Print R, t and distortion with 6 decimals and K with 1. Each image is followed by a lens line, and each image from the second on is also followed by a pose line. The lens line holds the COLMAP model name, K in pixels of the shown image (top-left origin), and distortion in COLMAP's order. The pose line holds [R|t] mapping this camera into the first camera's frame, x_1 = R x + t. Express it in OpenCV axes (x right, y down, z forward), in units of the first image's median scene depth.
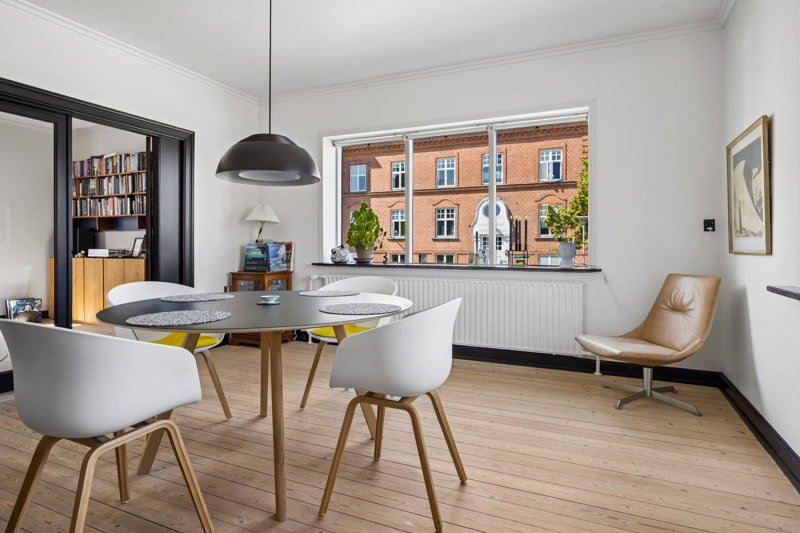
lens RADIAL K [[455.9, 0, 400.6], [0, 455.9, 247.5], [0, 0, 1]] dist [0.000140, 0.000089]
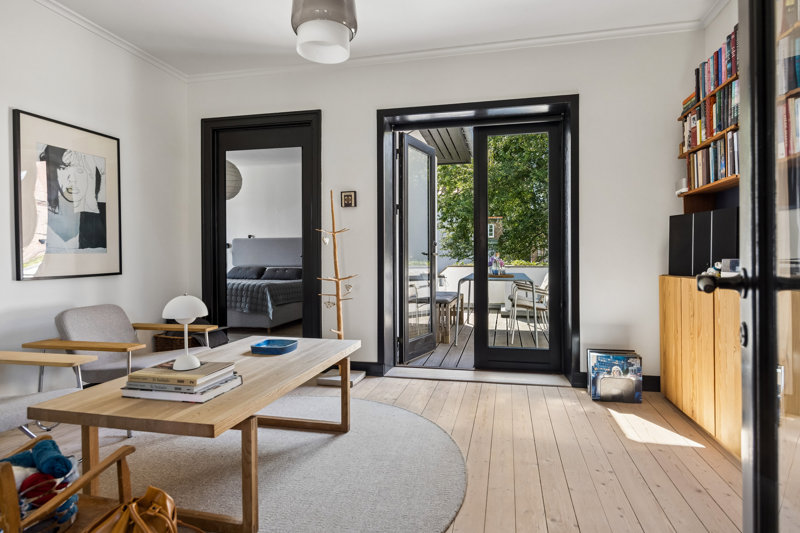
lens RADIAL K [[444.1, 0, 403.2], [0, 444.1, 255.1], [0, 0, 1]] dist [0.000693, -0.000062]
pose [[0.200527, -0.003595, -0.979682, -0.355257], [0.003633, 0.999989, -0.002926, 0.000712], [0.979681, -0.002972, 0.200538, 0.635102]]
